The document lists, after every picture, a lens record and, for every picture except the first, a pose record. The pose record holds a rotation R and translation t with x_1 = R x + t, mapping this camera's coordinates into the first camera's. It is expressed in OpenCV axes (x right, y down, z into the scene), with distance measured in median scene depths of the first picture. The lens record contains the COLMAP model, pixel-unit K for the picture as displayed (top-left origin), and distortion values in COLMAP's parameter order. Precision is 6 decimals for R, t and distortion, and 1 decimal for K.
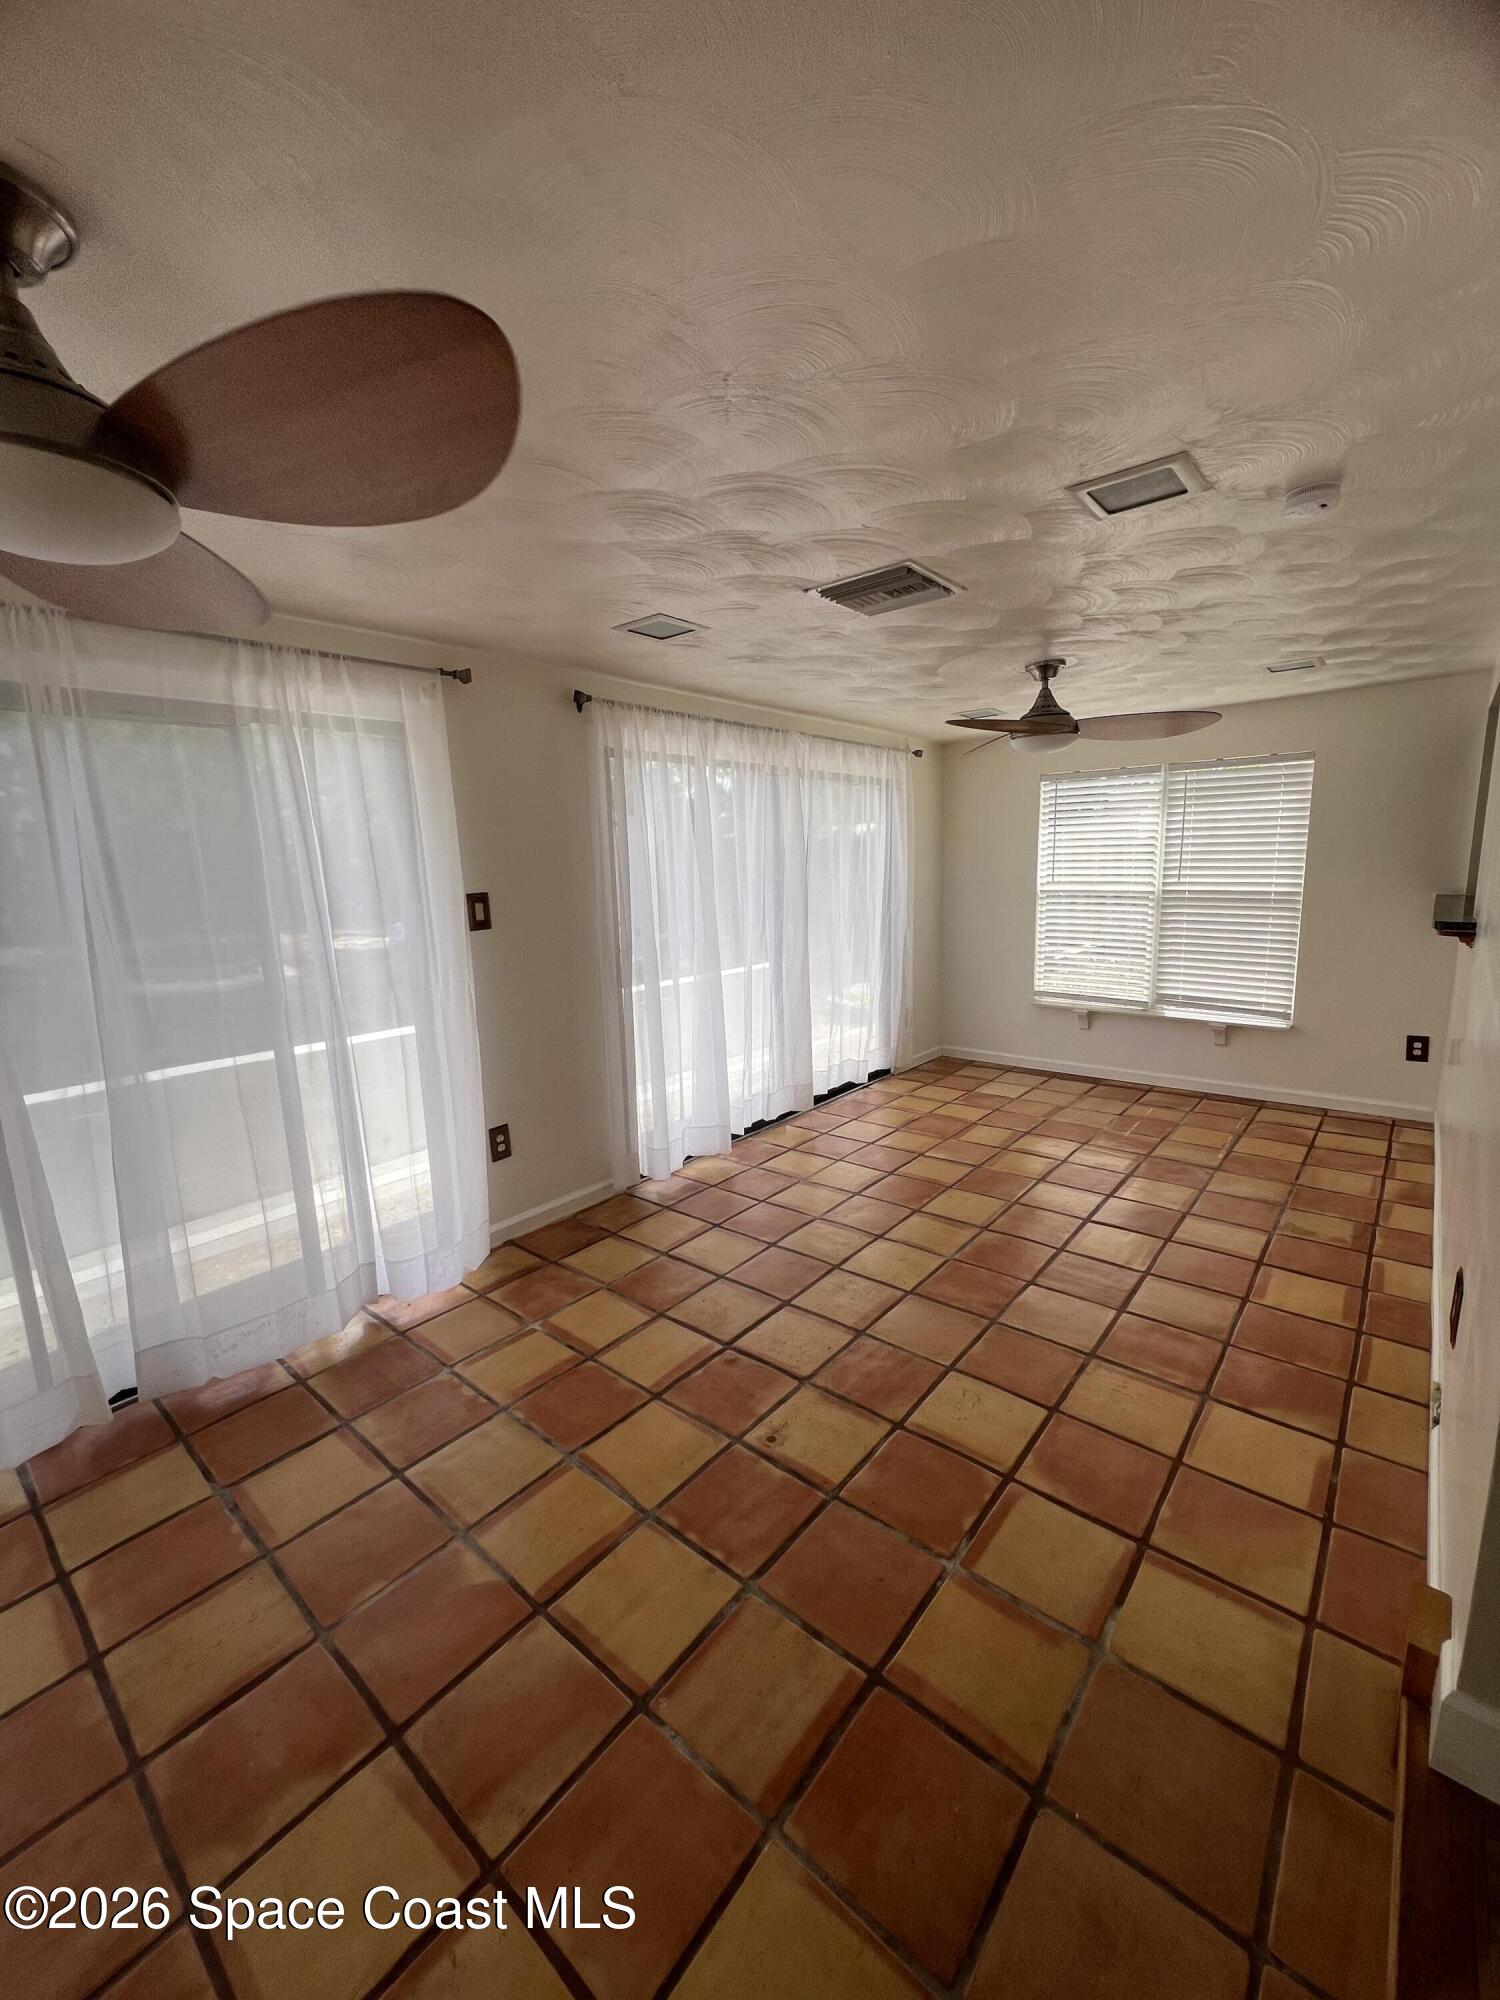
lens RADIAL K [[803.4, 0, 752.9], [0, 803.4, 1001.6], [0, 0, 1]] dist [-0.003910, 0.001089]
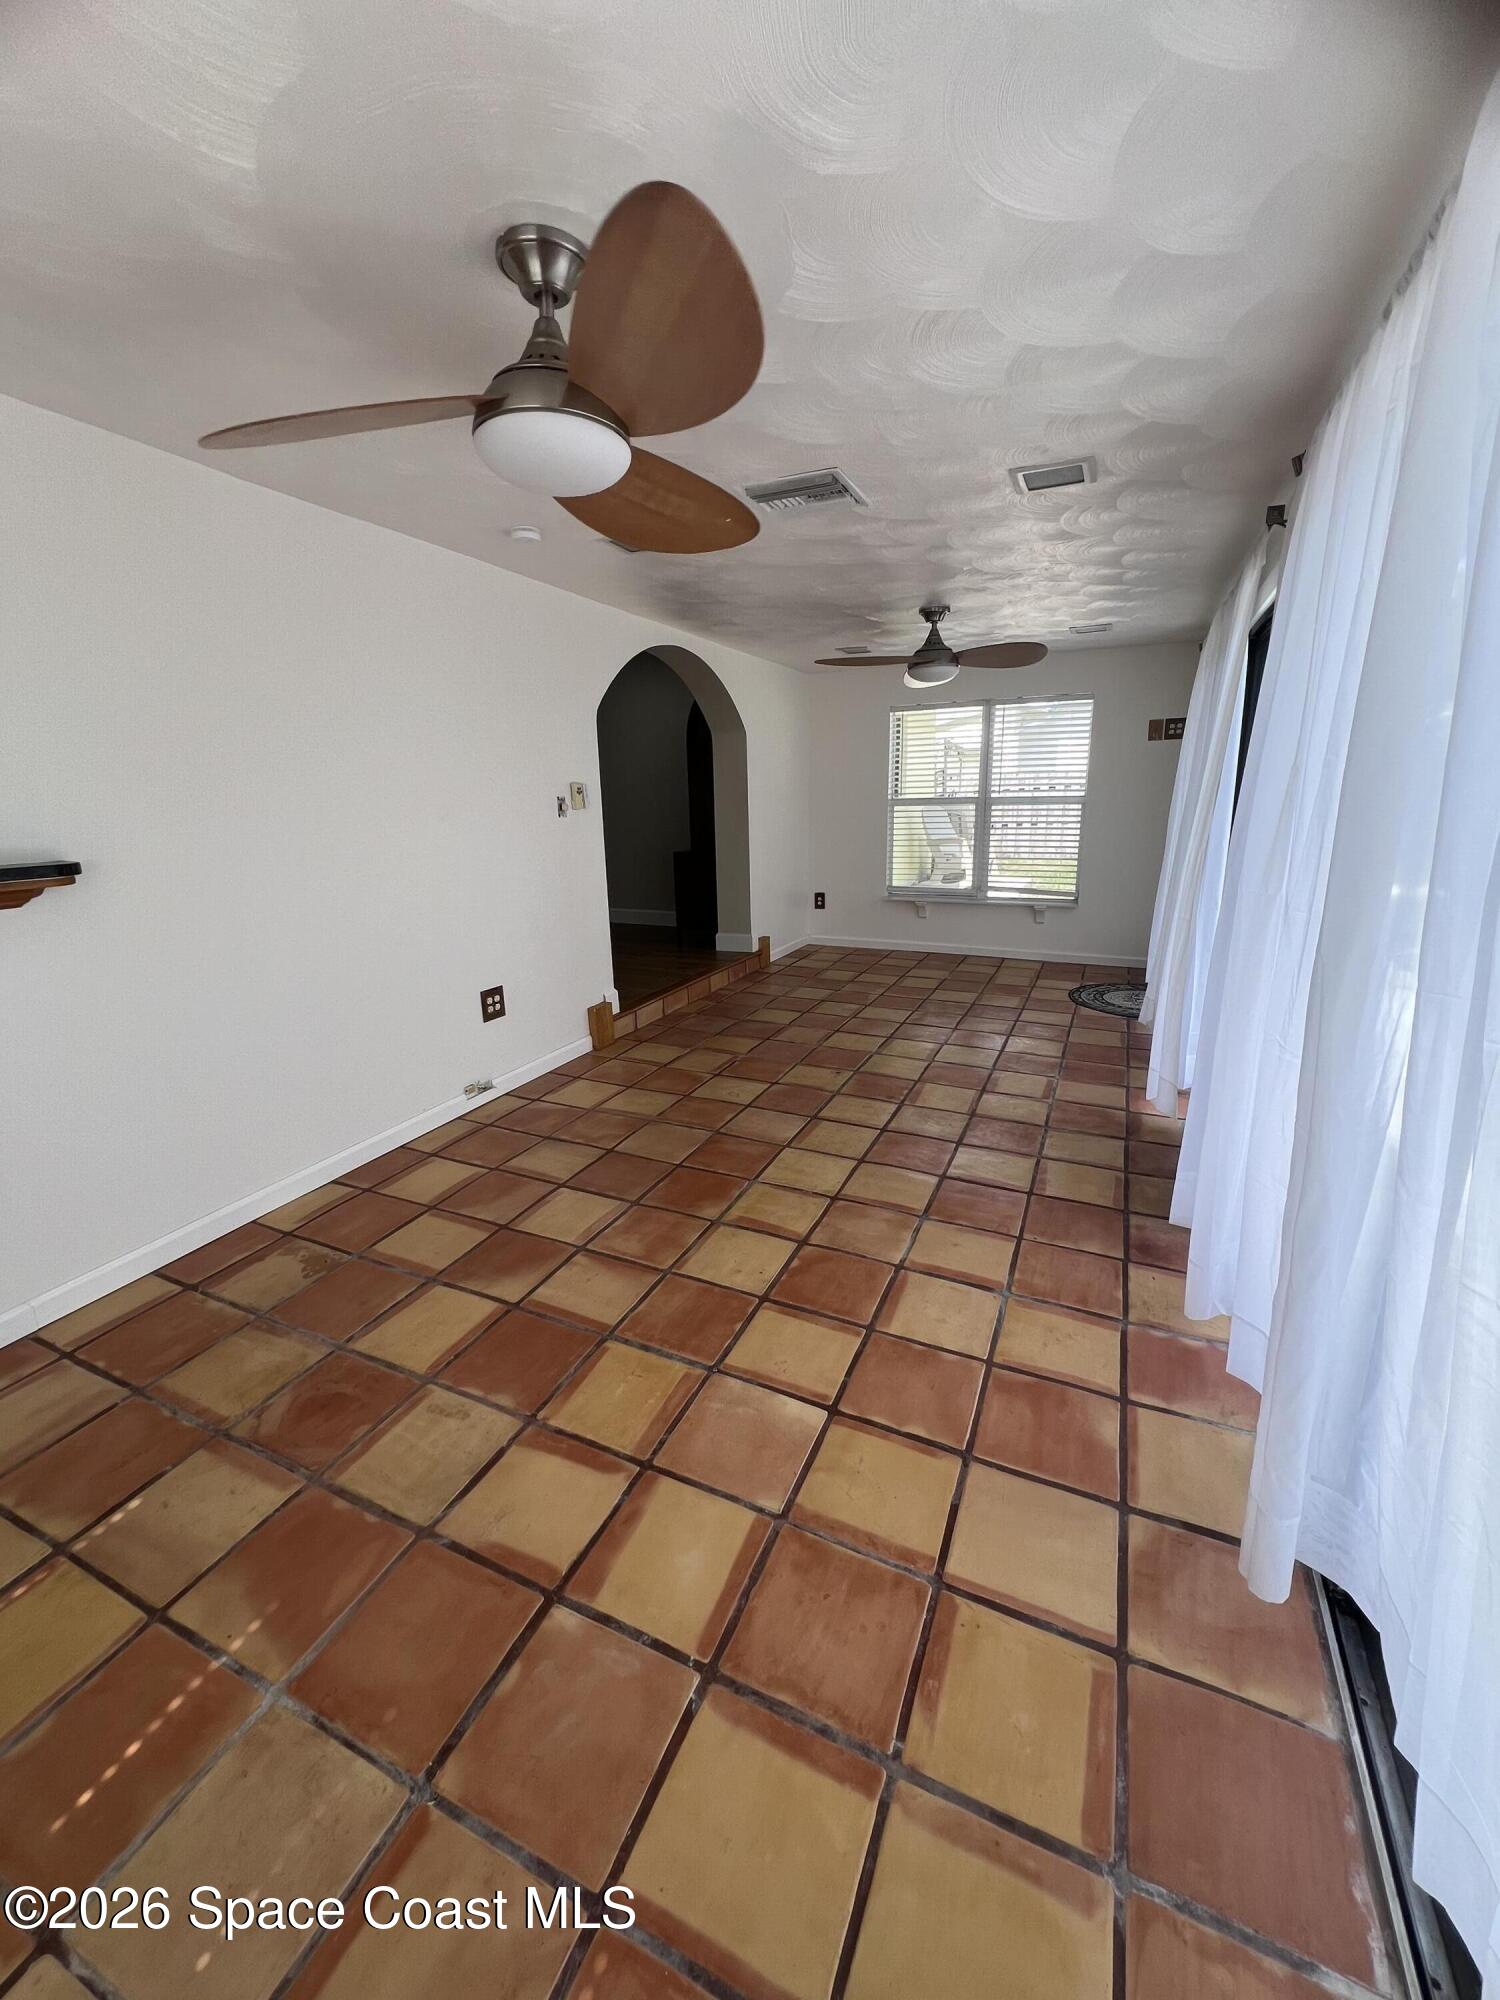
lens RADIAL K [[803.4, 0, 749.7], [0, 803.4, 999.8], [0, 0, 1]] dist [-0.003910, 0.001089]
pose [[-0.962764, 0.112044, -0.246032, 0.648610], [-0.002937, 0.905684, 0.423943, -0.390769], [0.270327, 0.408880, -0.871631, 2.453562]]
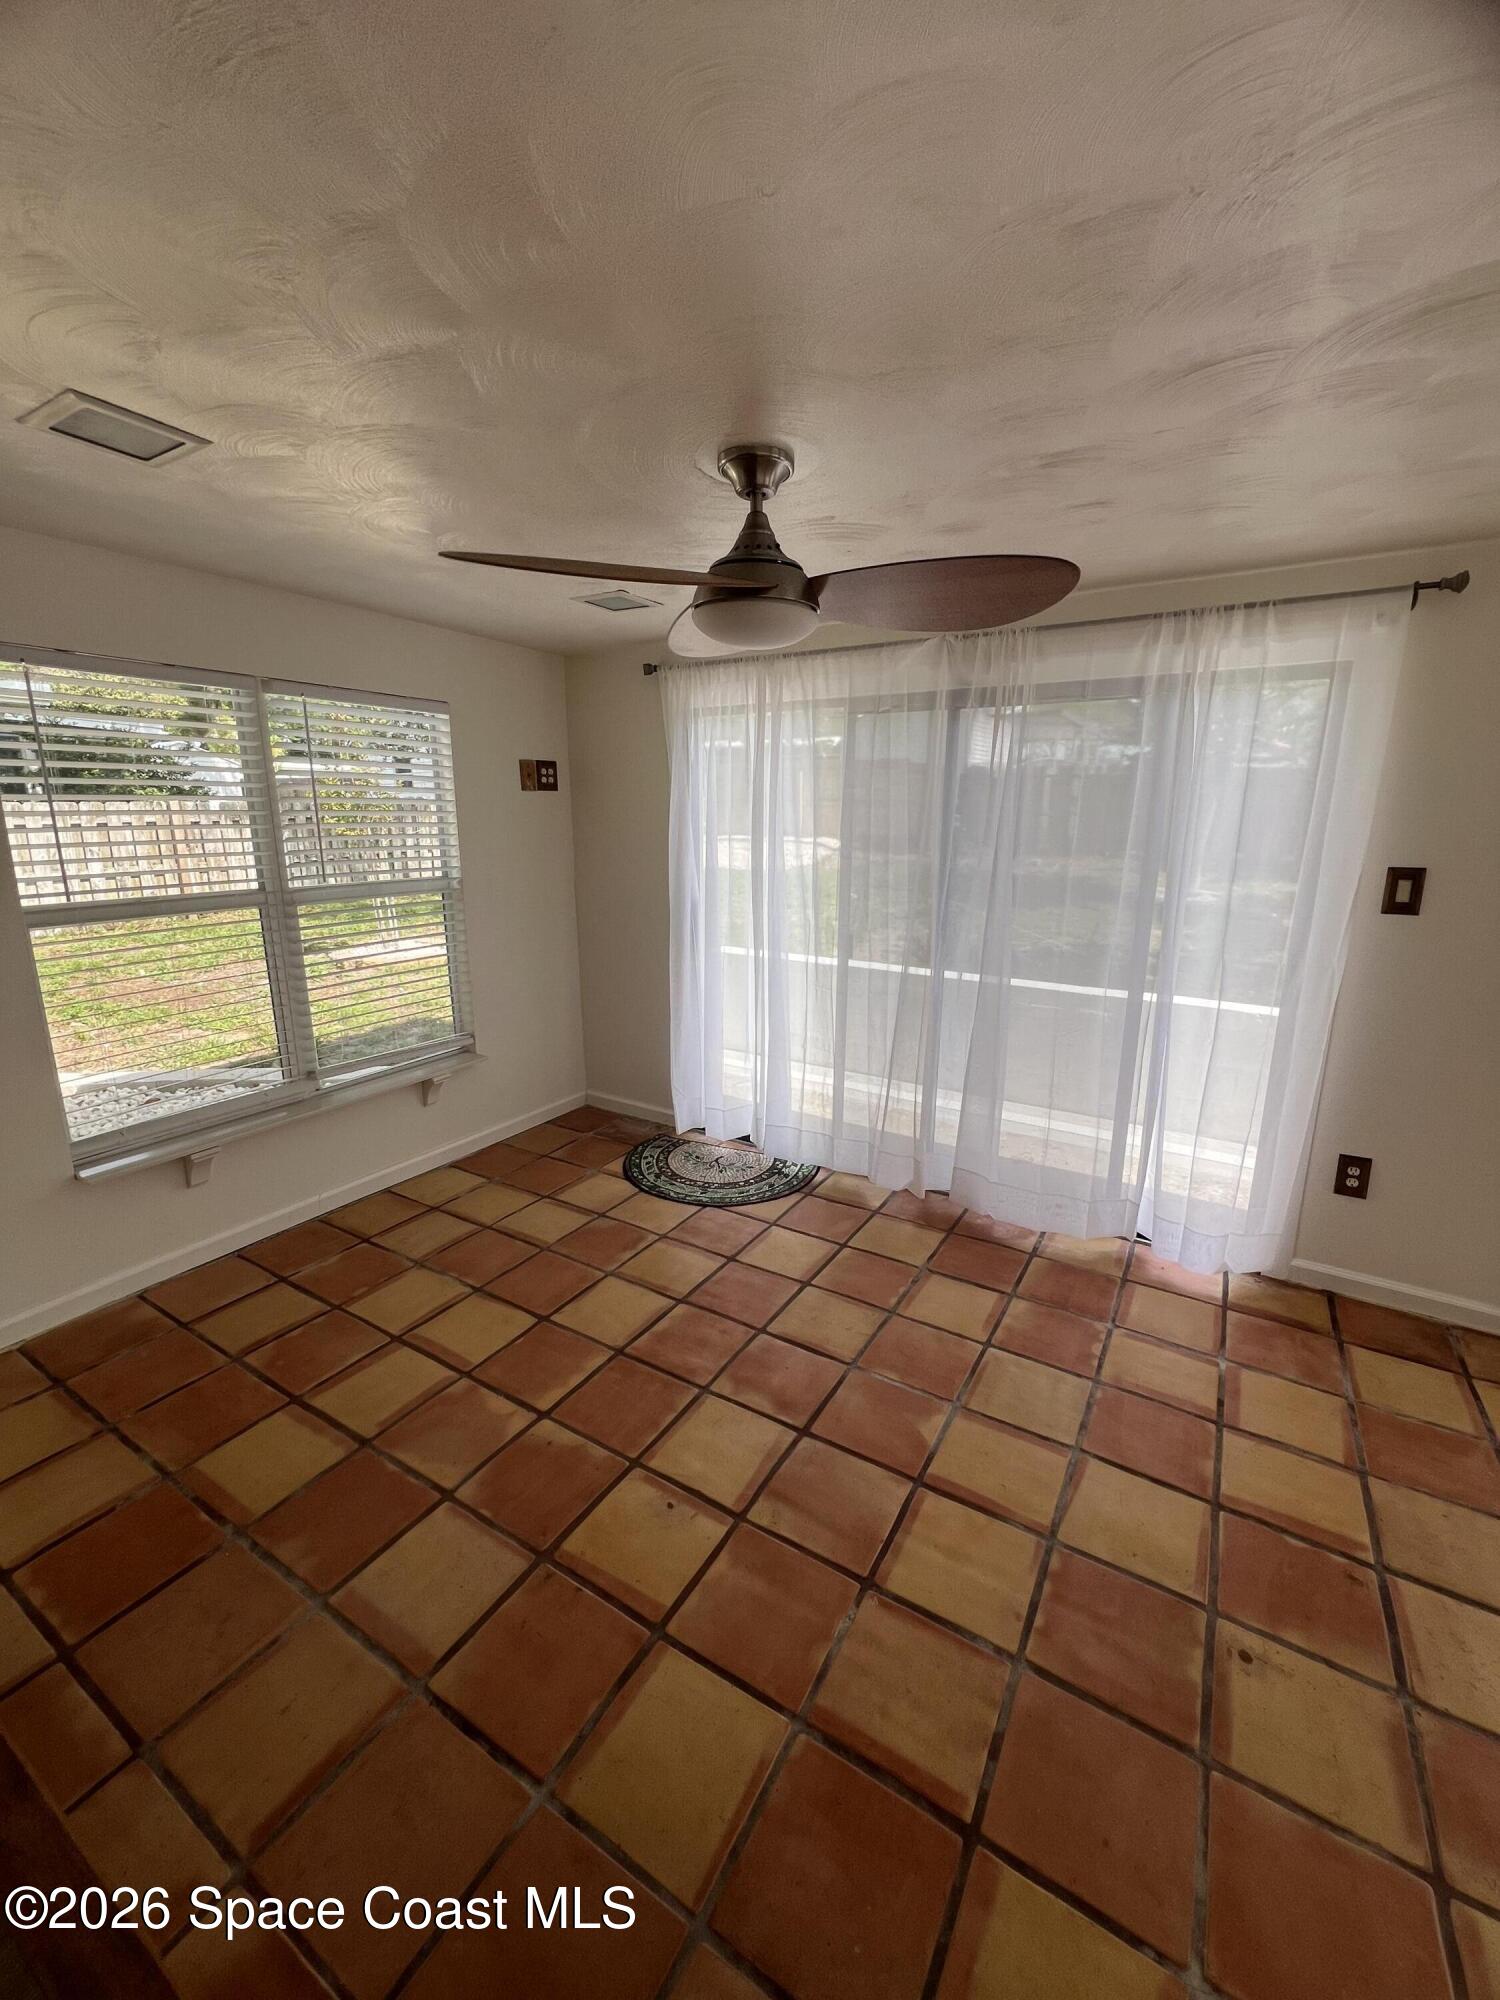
lens RADIAL K [[803.4, 0, 750.9], [0, 803.4, 1002.8], [0, 0, 1]] dist [-0.003910, 0.001089]
pose [[0.151872, 0.256889, -0.954433, 0.480643], [-0.187713, 0.955557, 0.227322, -0.092823], [0.970412, 0.144636, 0.193343, 0.339832]]
